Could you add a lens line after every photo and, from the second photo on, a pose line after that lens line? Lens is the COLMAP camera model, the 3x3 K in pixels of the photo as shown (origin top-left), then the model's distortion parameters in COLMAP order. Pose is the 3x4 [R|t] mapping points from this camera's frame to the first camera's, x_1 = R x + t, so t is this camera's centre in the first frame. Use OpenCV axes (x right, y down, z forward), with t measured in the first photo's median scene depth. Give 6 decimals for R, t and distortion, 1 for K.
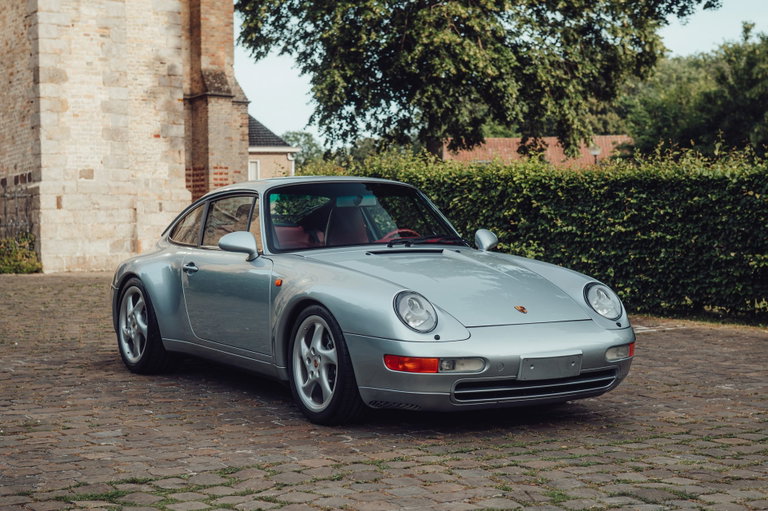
lens RADIAL K [[1403.2, 0, 384.0], [0, 1403.2, 255.5], [0, 0, 1]] dist [0.035340, -0.067262]
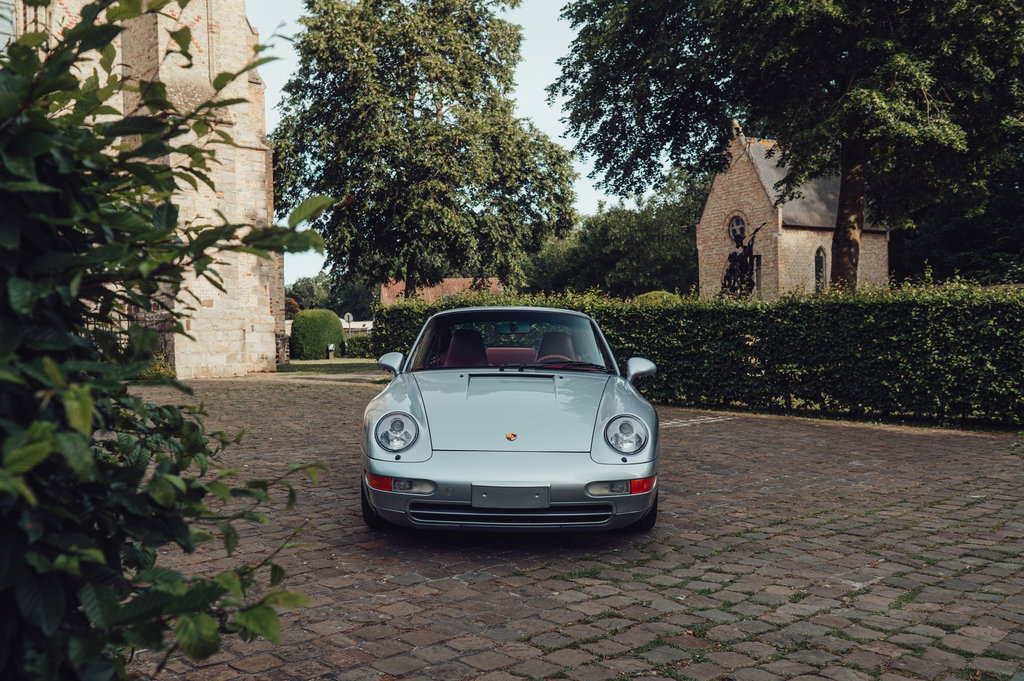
lens RADIAL K [[989.8, 0, 500.2], [0, 989.8, 381.4], [0, 0, 1]] dist [-0.012935, -0.001926]
pose [[0.984177, -0.007867, 0.177015, -0.106904], [0.004328, 0.999783, 0.020370, -0.002864], [-0.177136, -0.019282, 0.983997, 0.045904]]
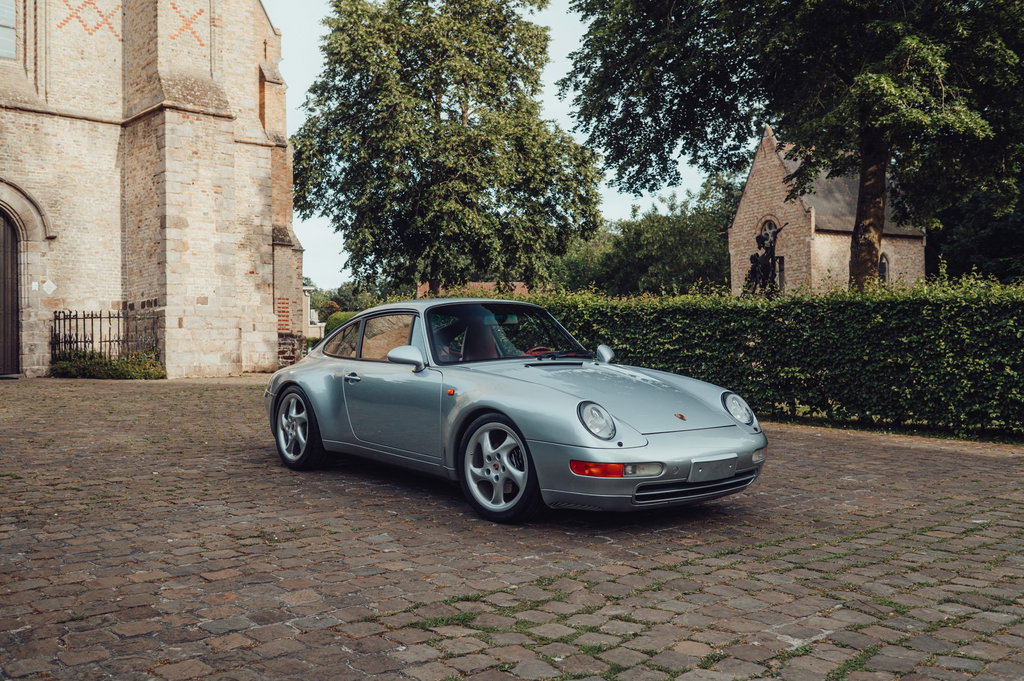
lens RADIAL K [[985.7, 0, 512.0], [0, 985.7, 340.5], [0, 0, 1]] dist [-0.014815, -0.001607]
pose [[0.988895, 0.008476, 0.148377, -0.066682], [-0.004712, 0.999659, -0.025702, -0.000606], [-0.148544, 0.024717, 0.988597, 0.082706]]
